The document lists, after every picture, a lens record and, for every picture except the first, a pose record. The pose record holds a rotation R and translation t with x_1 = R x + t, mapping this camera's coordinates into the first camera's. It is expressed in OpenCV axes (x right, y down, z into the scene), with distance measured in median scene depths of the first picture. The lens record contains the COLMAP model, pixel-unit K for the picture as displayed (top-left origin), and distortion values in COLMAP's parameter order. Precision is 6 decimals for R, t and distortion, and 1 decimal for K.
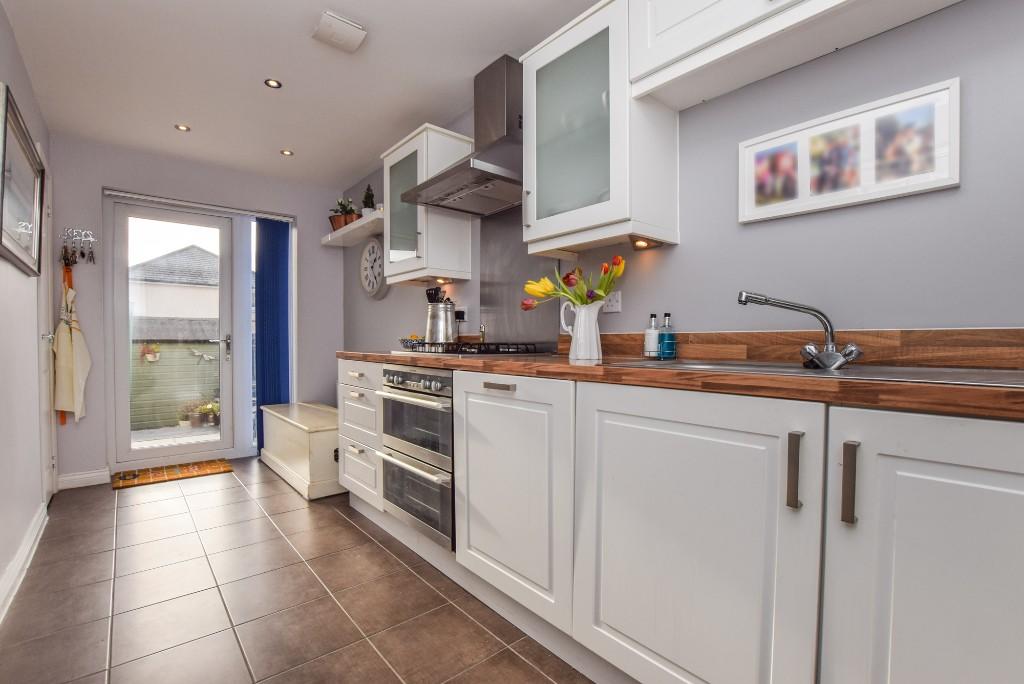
lens RADIAL K [[464.4, 0, 509.9], [0, 464.4, 350.7], [0, 0, 1]] dist [-0.031180, 0.006377]
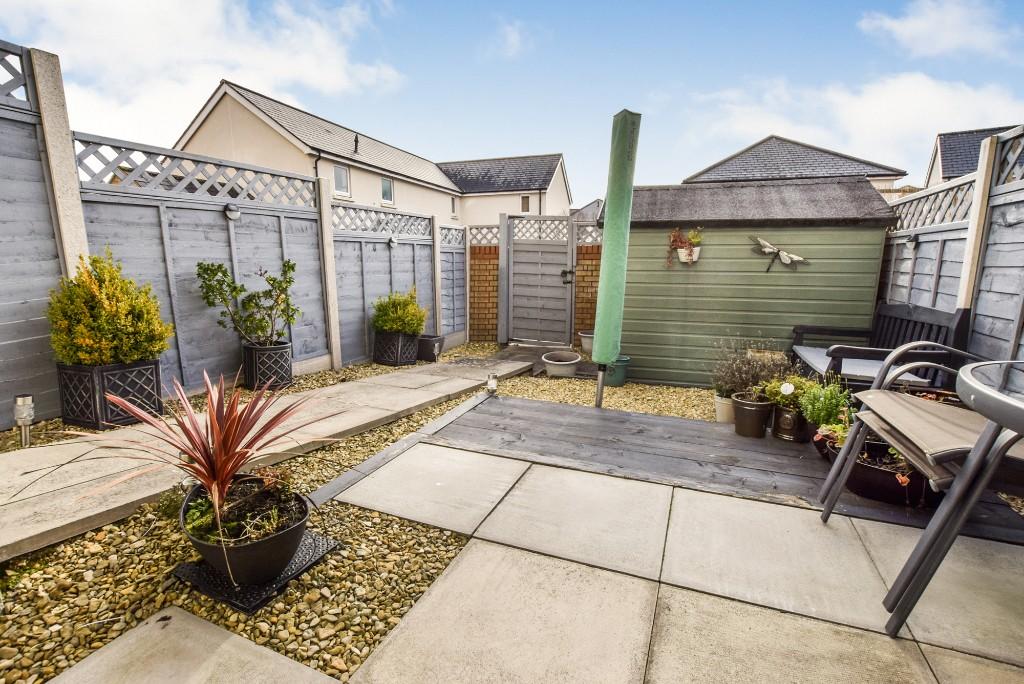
lens RADIAL K [[464.4, 0, 509.9], [0, 464.4, 350.7], [0, 0, 1]] dist [-0.031180, 0.006377]
pose [[0.458126, 0.171948, -0.872098, -0.191174], [-0.017327, 0.982653, 0.184643, 0.013943], [0.888719, -0.069479, 0.453158, 0.277307]]
